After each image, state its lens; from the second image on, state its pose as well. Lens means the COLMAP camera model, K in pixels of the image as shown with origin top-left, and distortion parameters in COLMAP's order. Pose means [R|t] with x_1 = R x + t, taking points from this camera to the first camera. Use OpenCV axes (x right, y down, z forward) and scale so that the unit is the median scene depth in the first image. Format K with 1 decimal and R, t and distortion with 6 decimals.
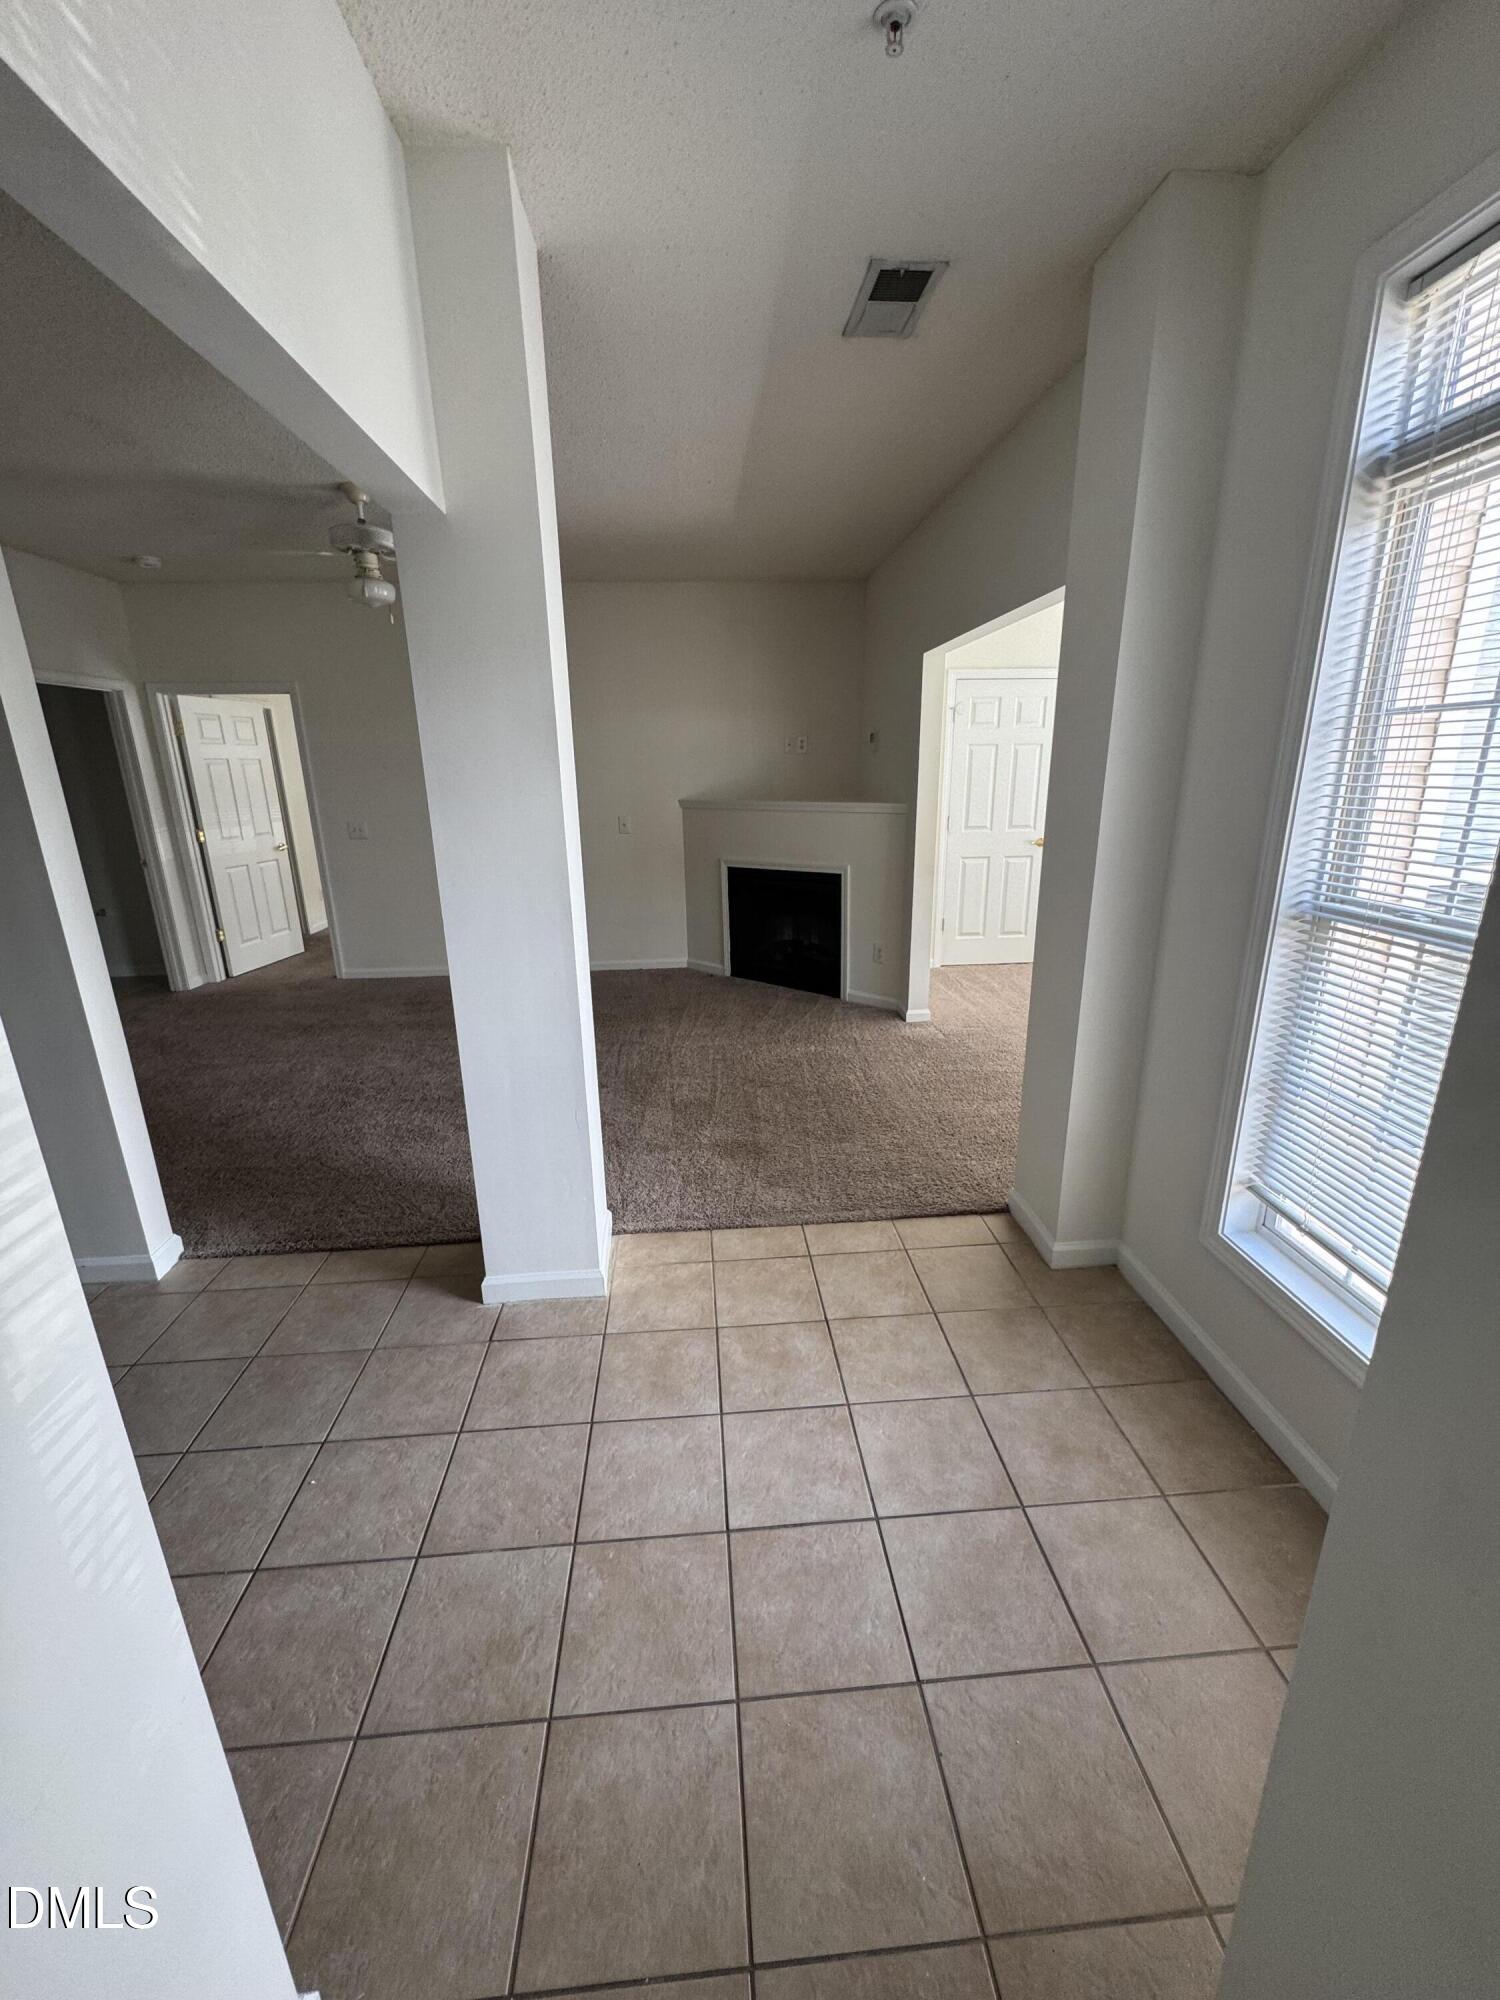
lens RADIAL K [[795.8, 0, 760.6], [0, 795.8, 999.5], [0, 0, 1]] dist [-0.009090, -0.000189]
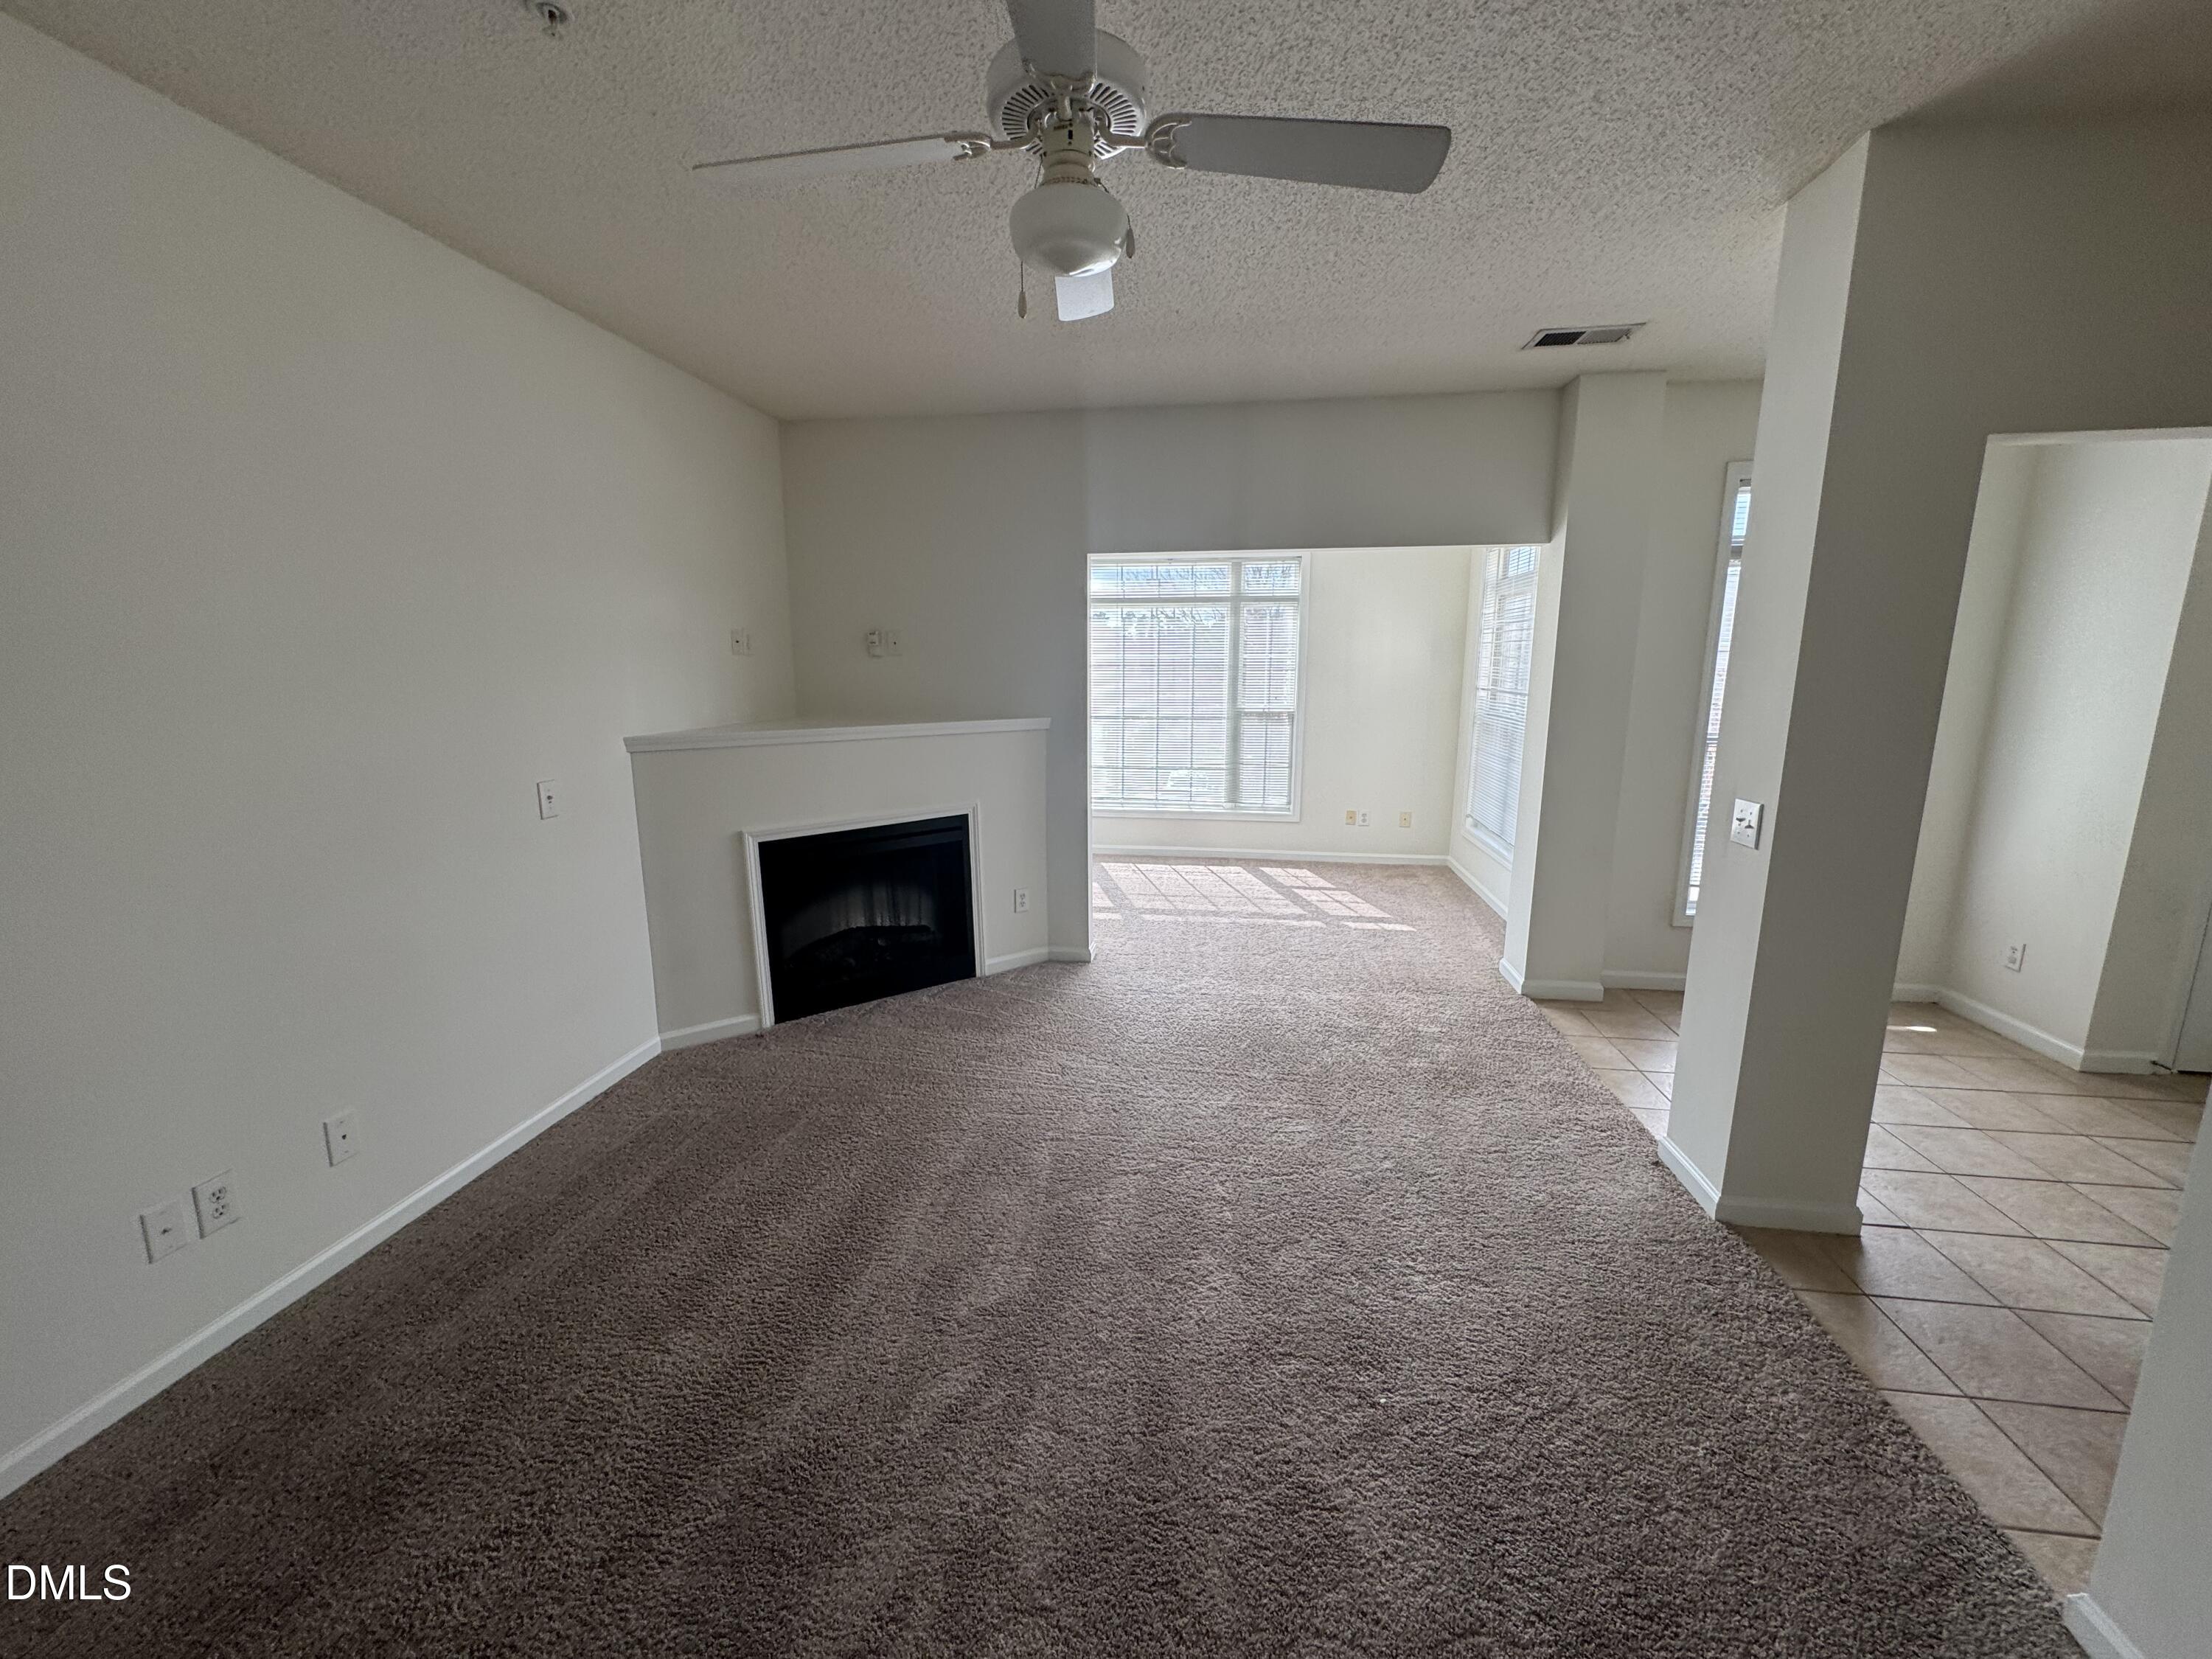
lens RADIAL K [[880.2, 0, 1115.7], [0, 880.2, 835.4], [0, 0, 1]] dist [-0.009090, -0.000189]
pose [[0.233834, -0.179744, 0.955518, -1.396634], [0.273273, 0.955297, 0.112827, -0.409435], [-0.933083, 0.234734, 0.272500, 1.374859]]
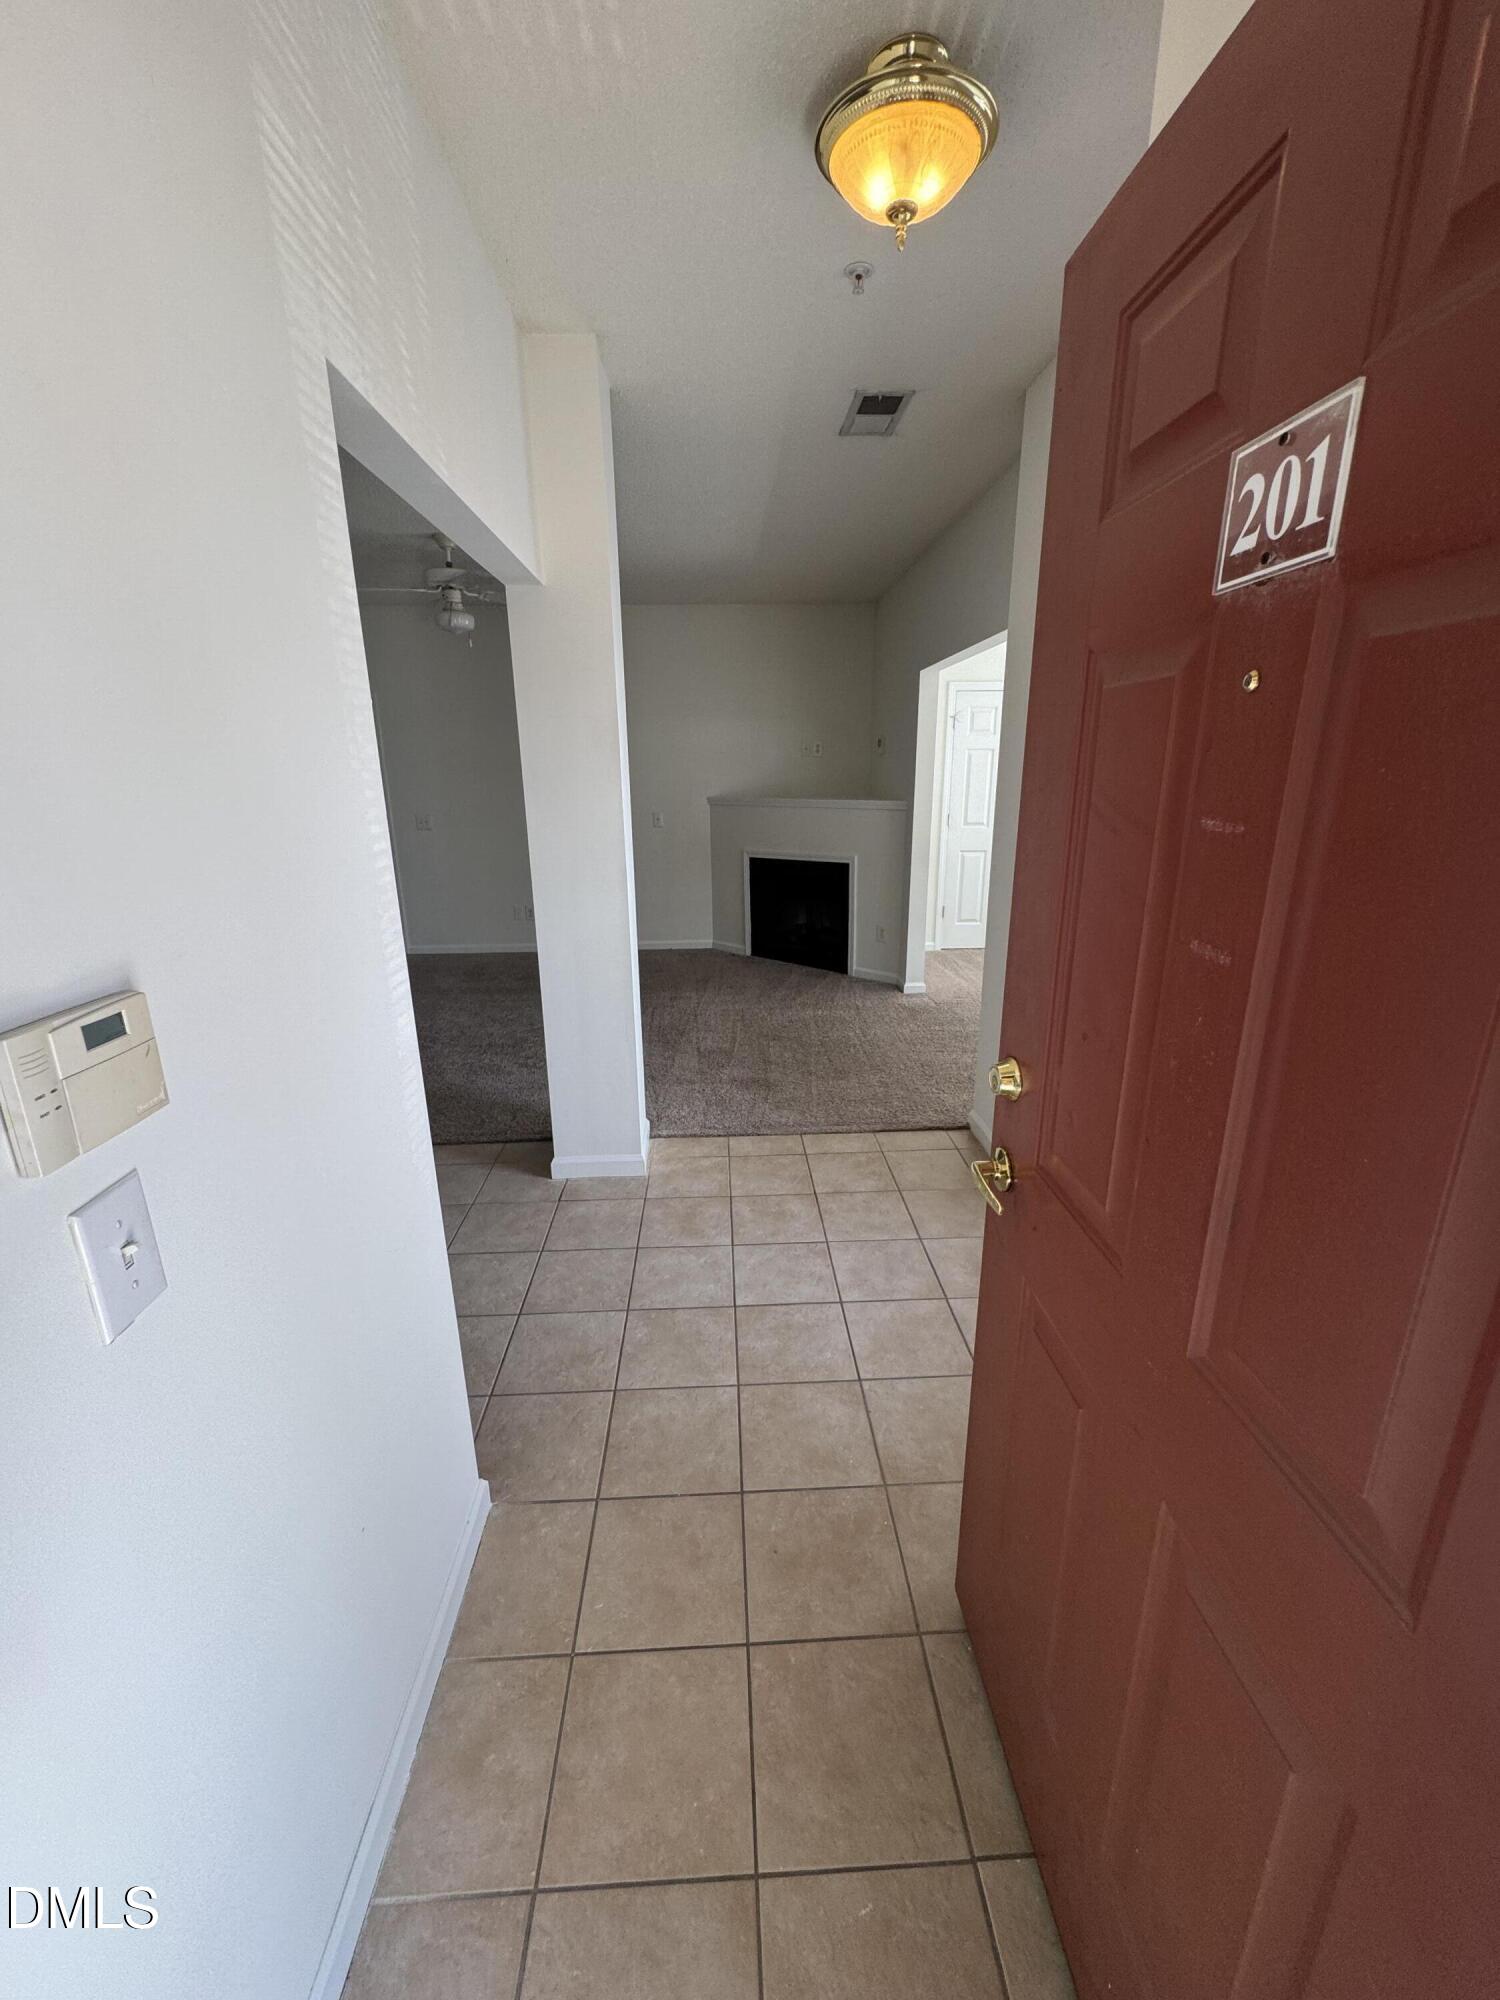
lens RADIAL K [[795.8, 0, 756.2], [0, 795.8, 998.3], [0, 0, 1]] dist [-0.009090, -0.000189]
pose [[0.999242, 0.014877, -0.035983, 0.026443], [-0.015010, 0.999881, -0.003430, 0.083491], [0.035927, 0.003968, 0.999347, -0.280467]]
